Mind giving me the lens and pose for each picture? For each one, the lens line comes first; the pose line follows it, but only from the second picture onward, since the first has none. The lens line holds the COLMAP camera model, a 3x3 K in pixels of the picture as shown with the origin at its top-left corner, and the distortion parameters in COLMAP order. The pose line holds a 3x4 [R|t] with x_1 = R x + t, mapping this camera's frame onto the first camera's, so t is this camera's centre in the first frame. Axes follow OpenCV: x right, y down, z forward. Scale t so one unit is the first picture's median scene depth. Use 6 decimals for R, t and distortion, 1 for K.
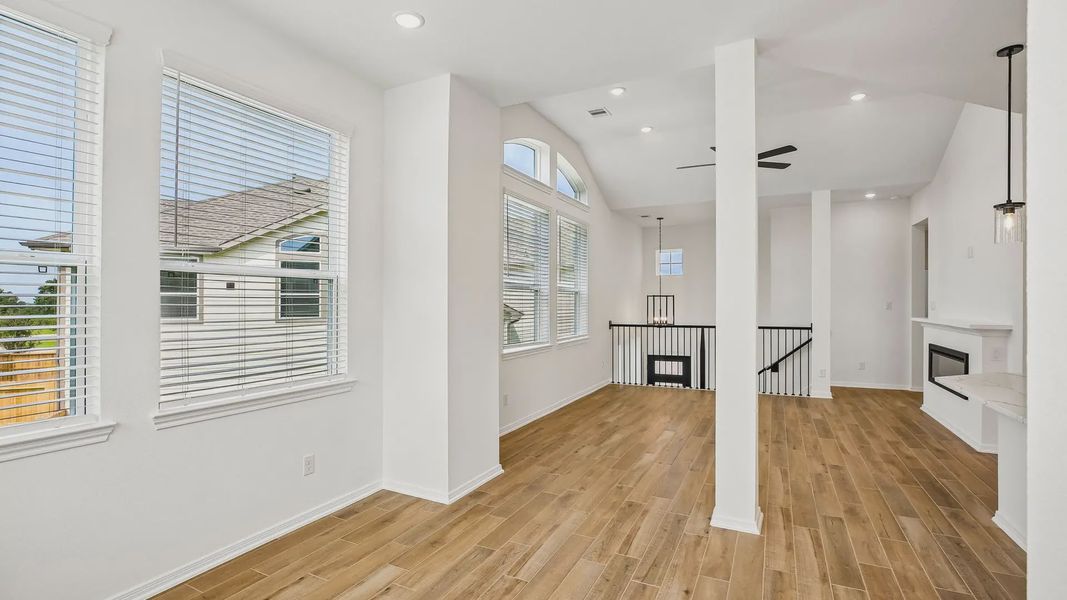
lens RADIAL K [[491.3, 0, 531.4], [0, 491.3, 303.0], [0, 0, 1]] dist [-0.050639, 0.014936]
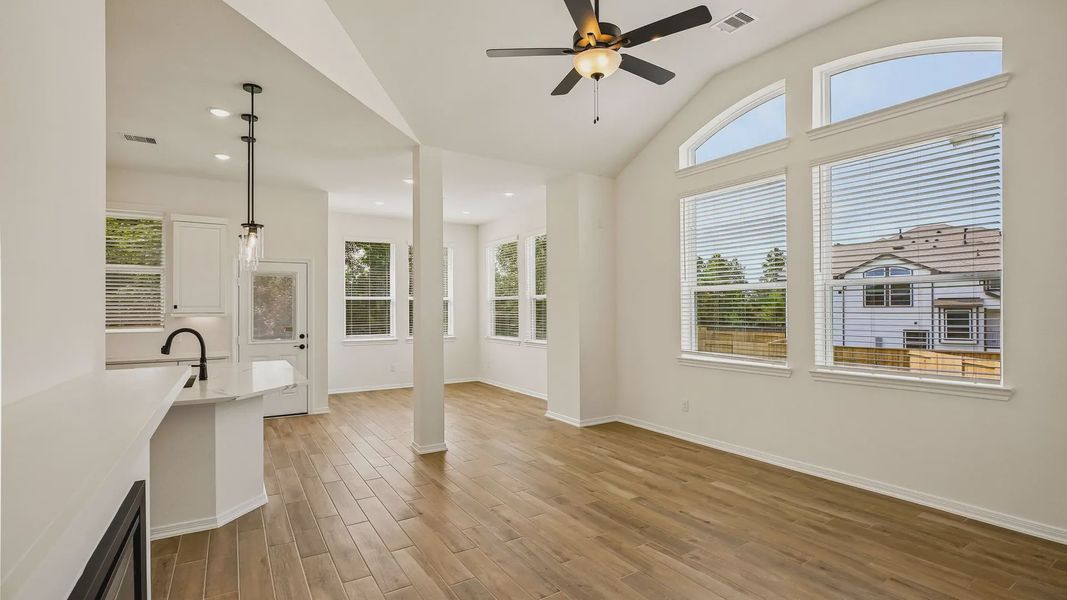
lens RADIAL K [[489.8, 0, 531.3], [0, 489.8, 300.9], [0, 0, 1]] dist [-0.046900, 0.015347]
pose [[-0.521400, -0.004945, -0.853298, 0.755896], [0.012242, 0.999837, -0.013275, -0.003693], [0.853224, -0.017367, -0.521255, 0.996576]]
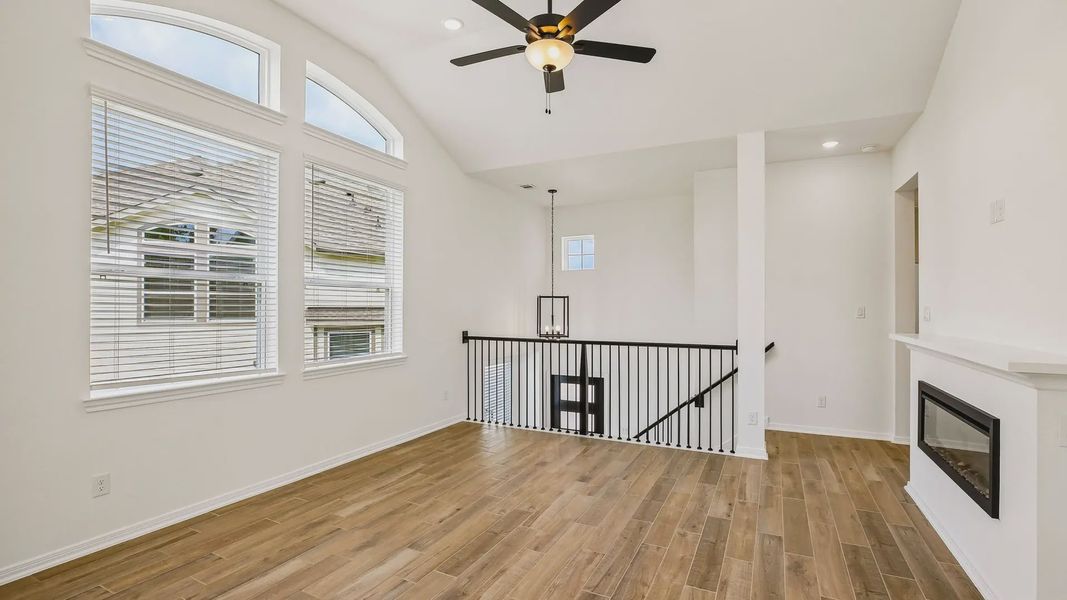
lens RADIAL K [[489.8, 0, 531.3], [0, 489.8, 300.9], [0, 0, 1]] dist [-0.046900, 0.015347]
pose [[0.999966, 0.007694, 0.002856, 0.328703], [-0.007664, 0.999915, -0.010566, -0.001055], [-0.002937, 0.010544, 0.999940, 0.384177]]
